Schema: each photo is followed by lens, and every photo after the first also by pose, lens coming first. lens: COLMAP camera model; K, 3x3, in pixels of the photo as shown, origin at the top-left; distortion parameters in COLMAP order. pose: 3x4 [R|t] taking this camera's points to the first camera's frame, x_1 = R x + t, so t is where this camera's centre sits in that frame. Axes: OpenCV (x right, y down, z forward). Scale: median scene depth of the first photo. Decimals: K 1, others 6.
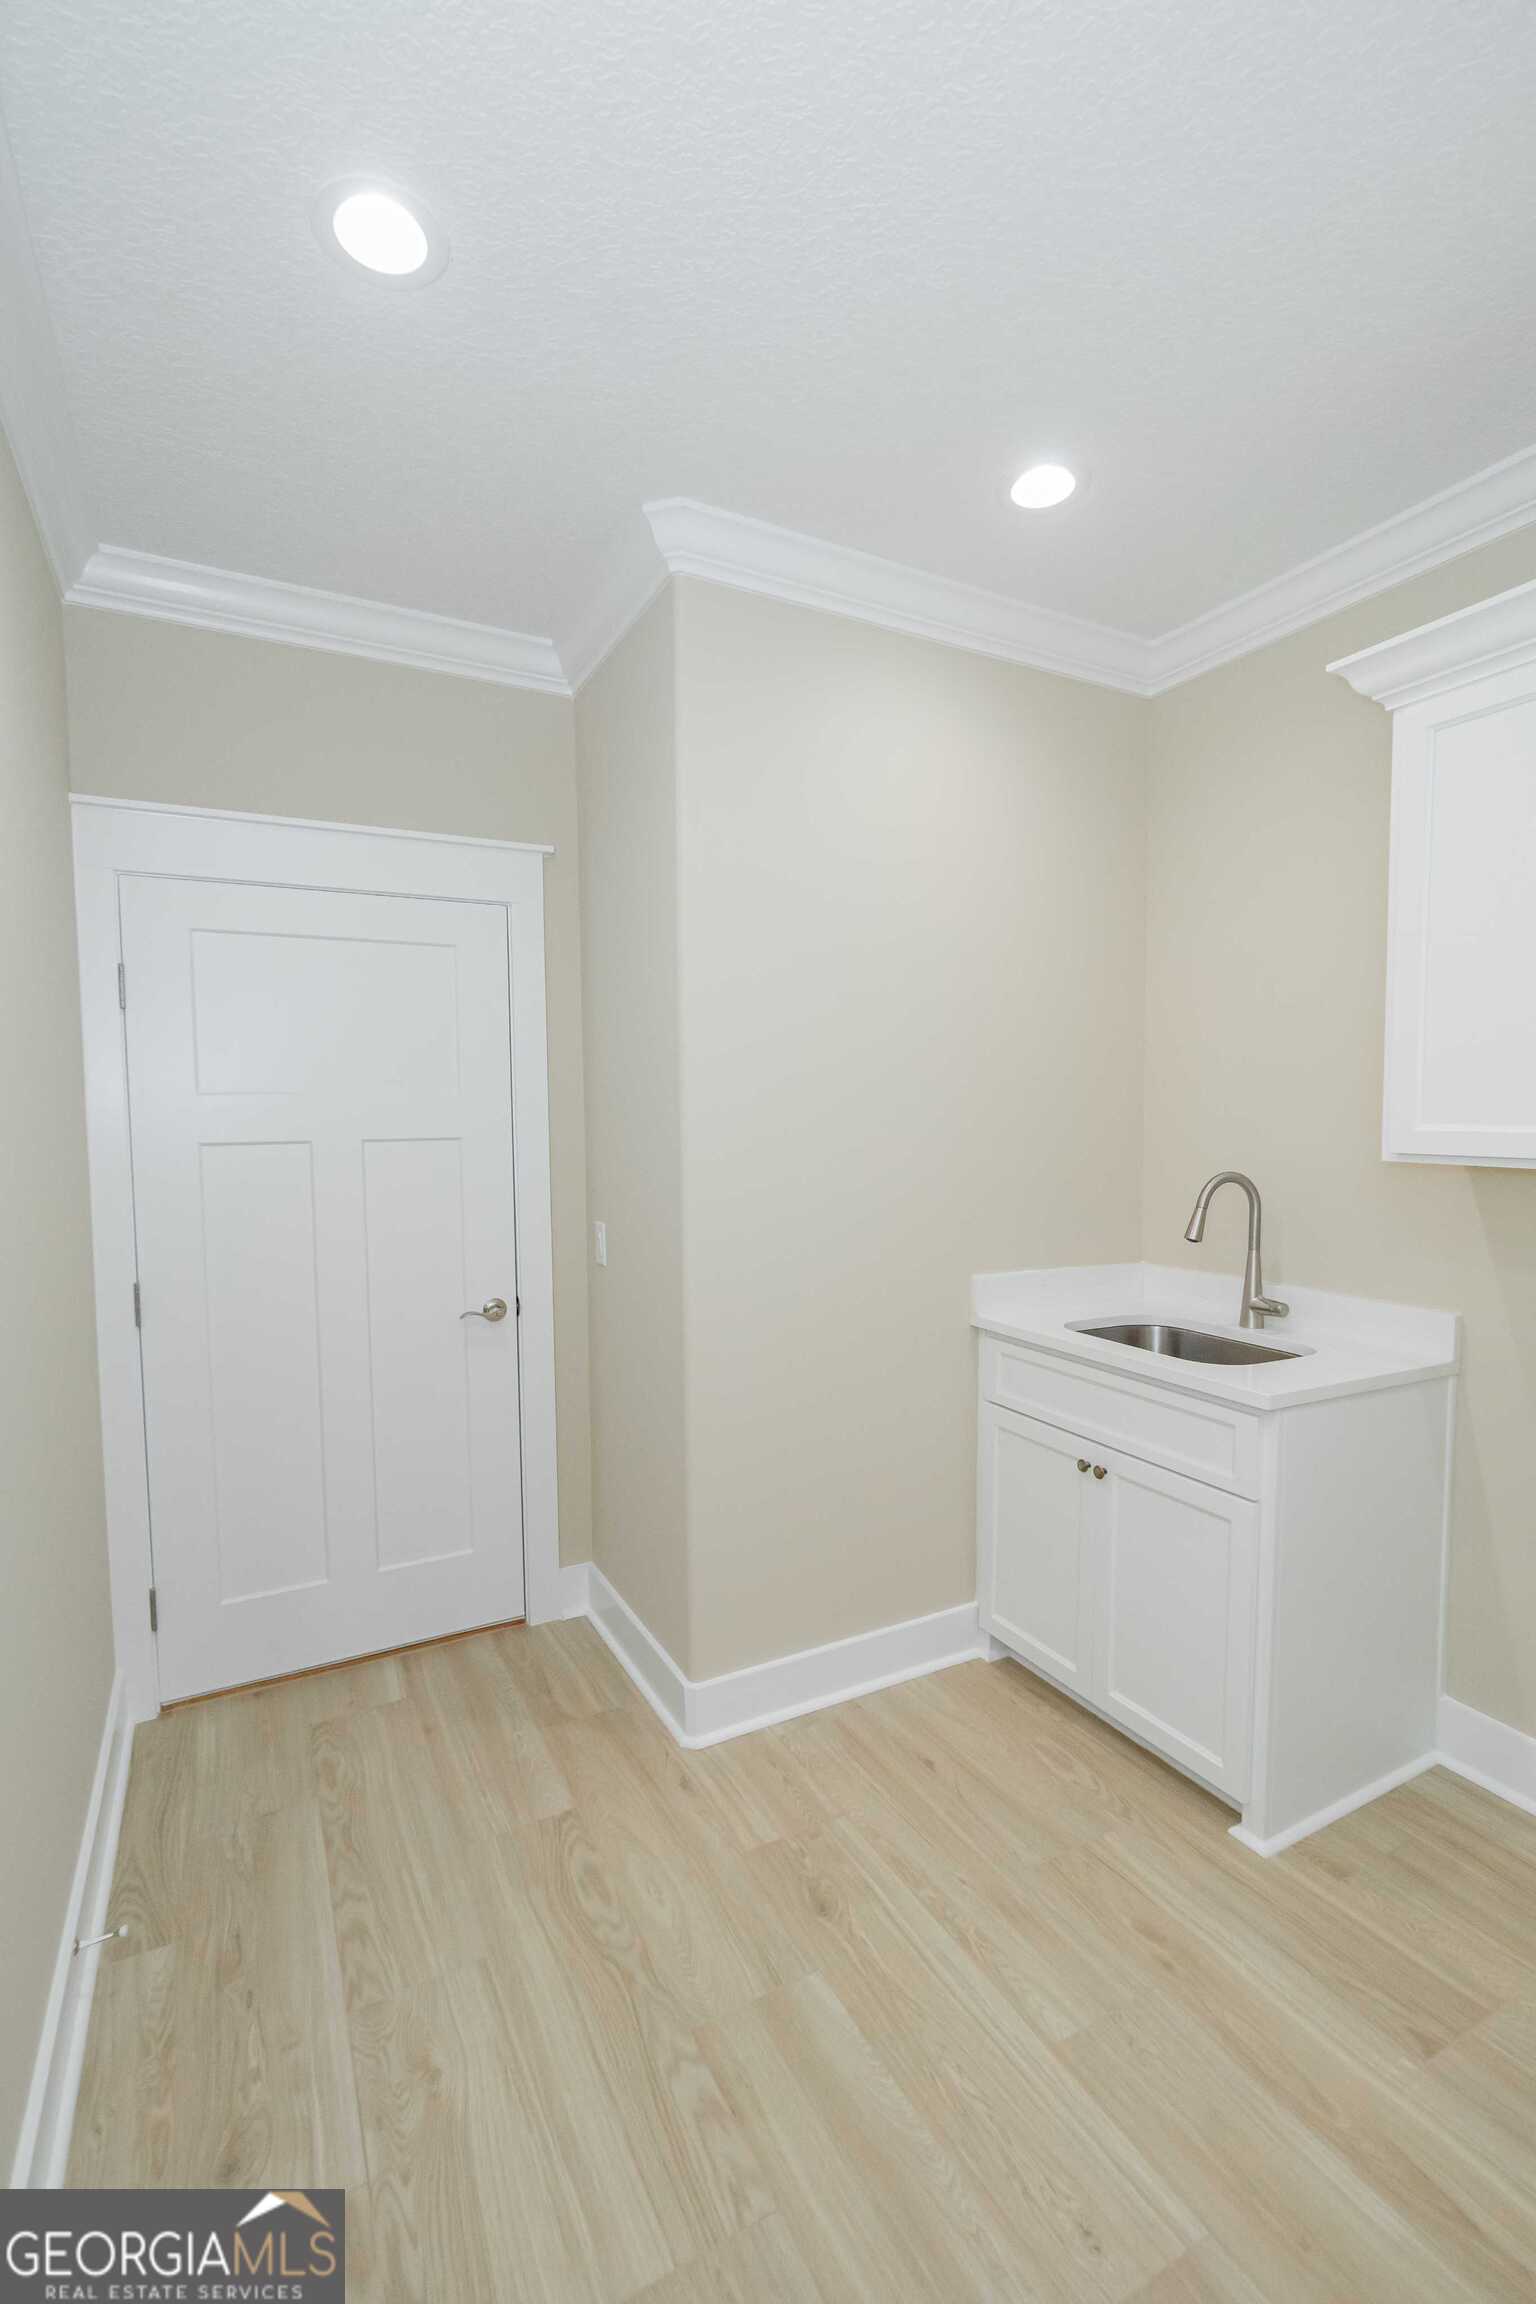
lens RADIAL K [[1009.9, 0, 770.2], [0, 1009.9, 1164.4], [0, 0, 1]] dist [0.000039, 0.000871]
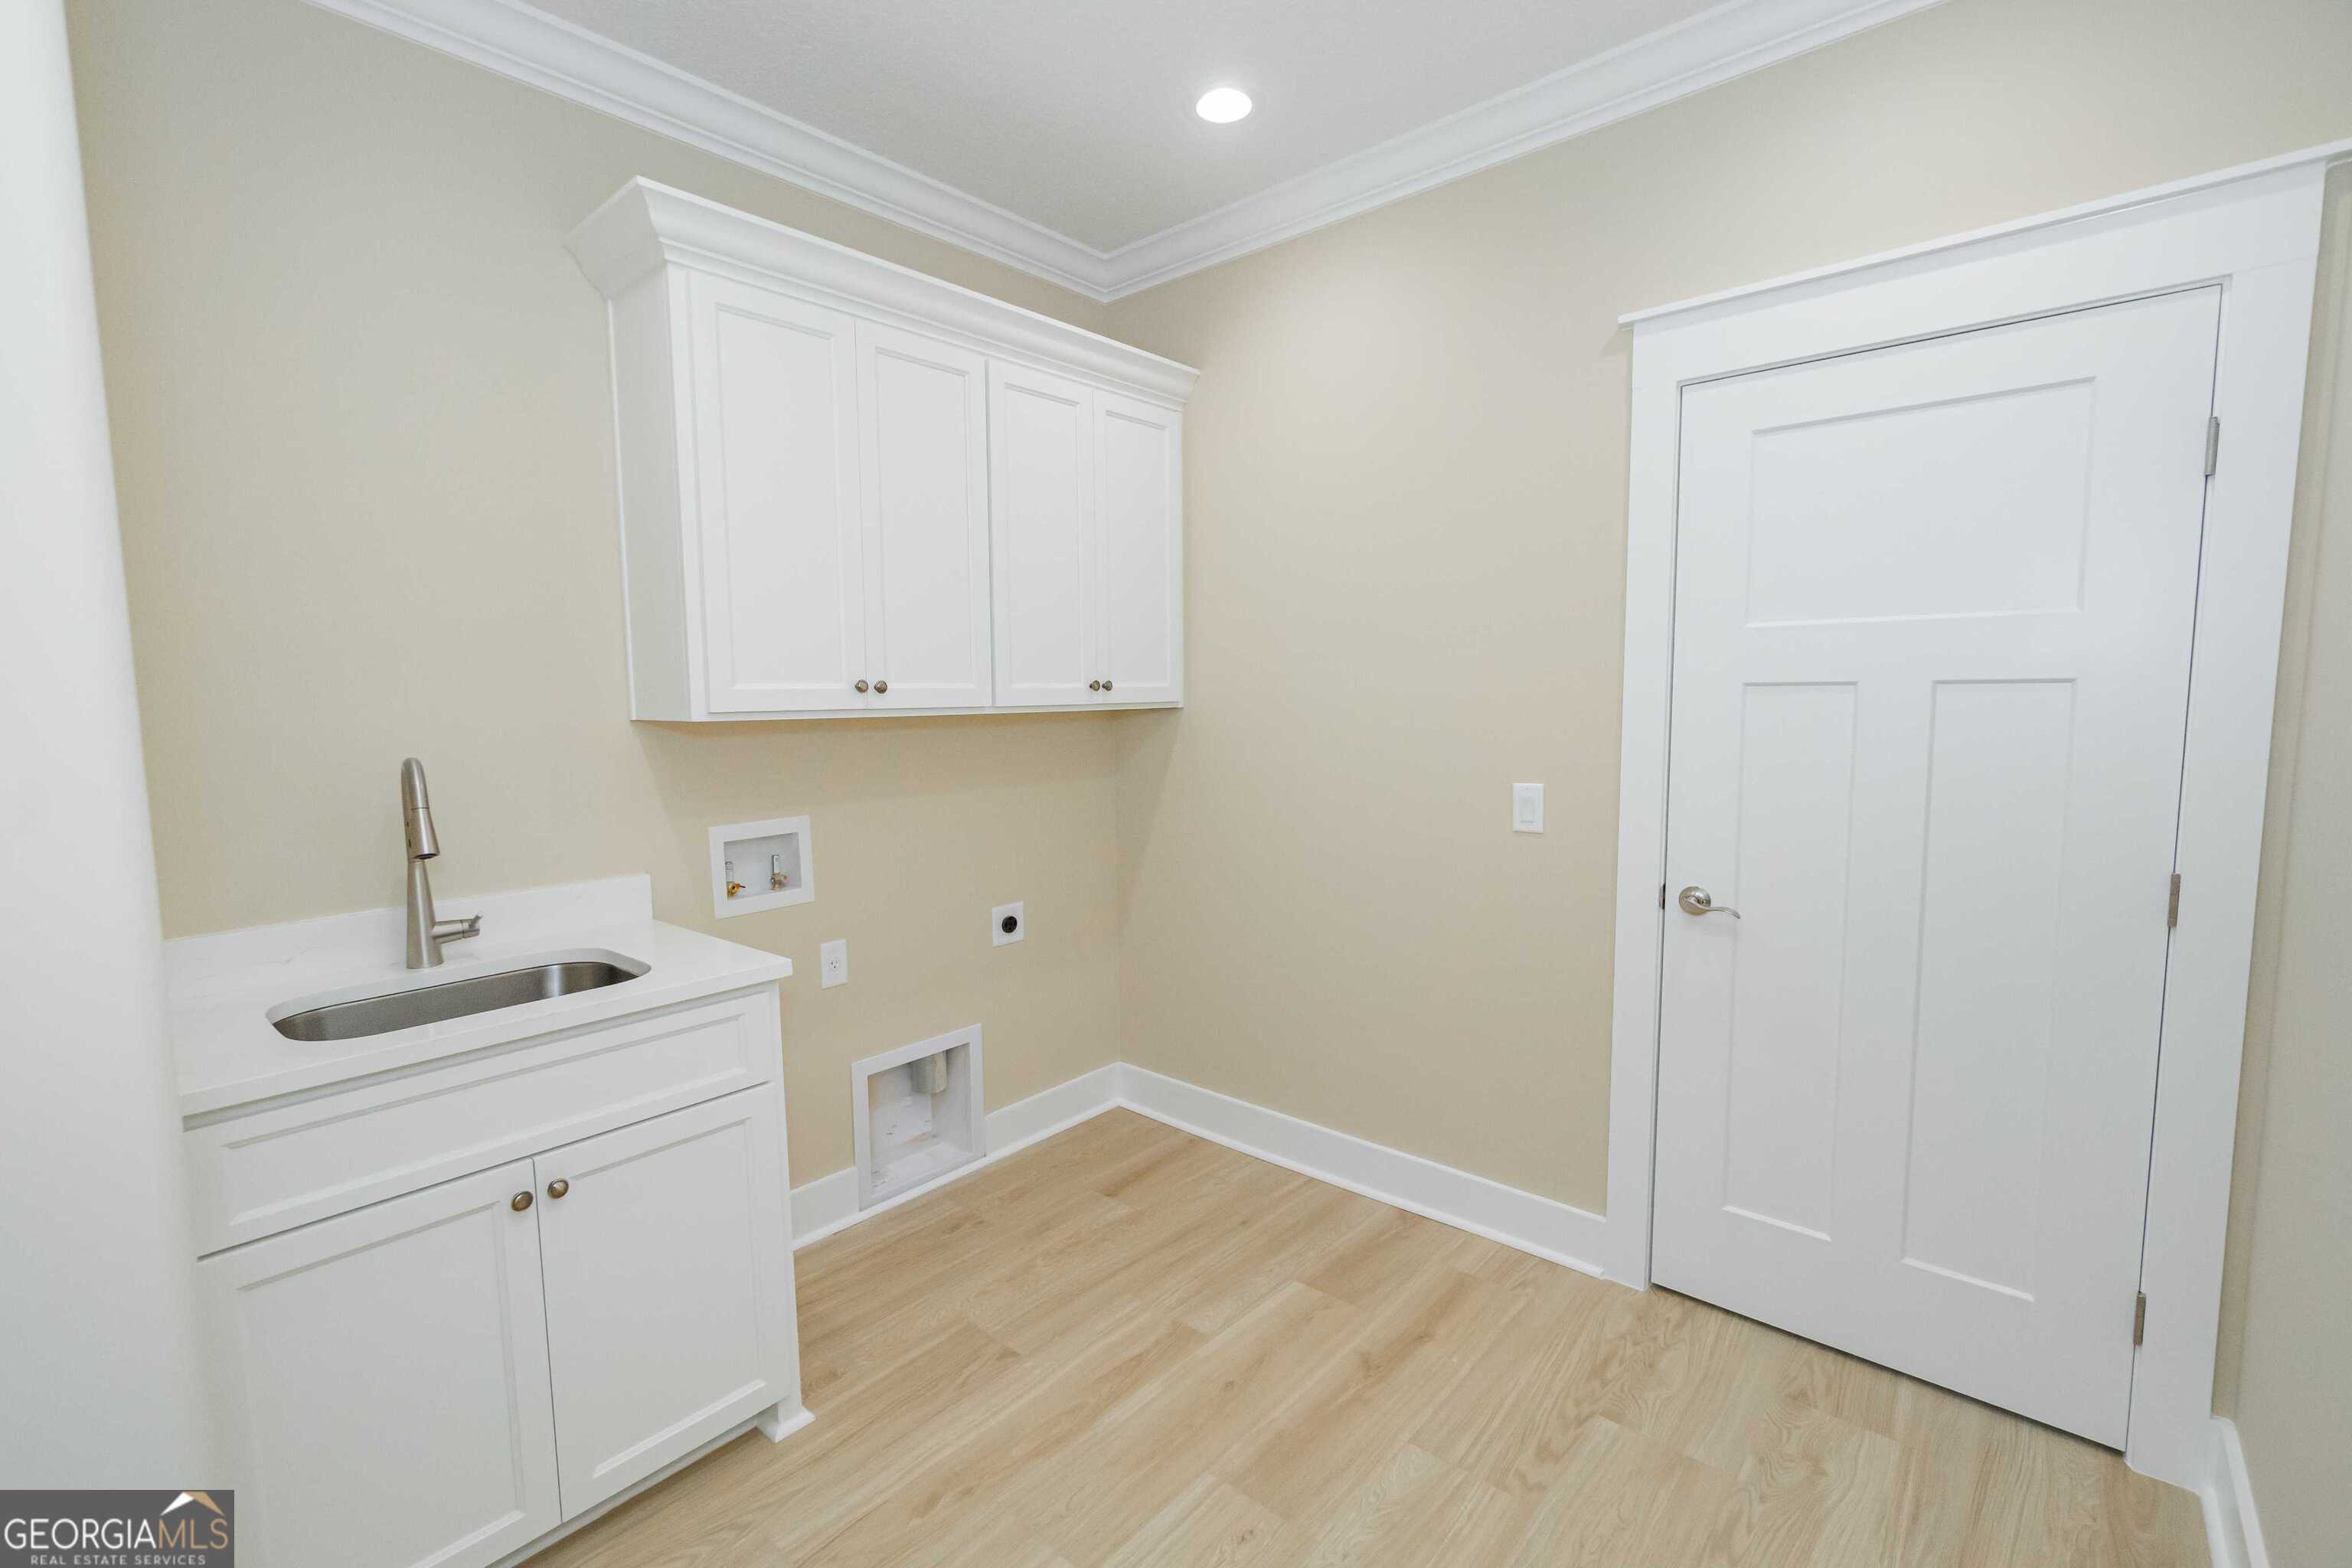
lens RADIAL K [[1024.9, 0, 1140.6], [0, 1024.9, 790.0], [0, 0, 1]] dist [0.001003, 0.000477]
pose [[-0.332646, -0.075976, 0.939986, -0.551684], [0.071627, 0.991835, 0.105514, -0.013731], [-0.940328, 0.102427, -0.324488, 1.019518]]
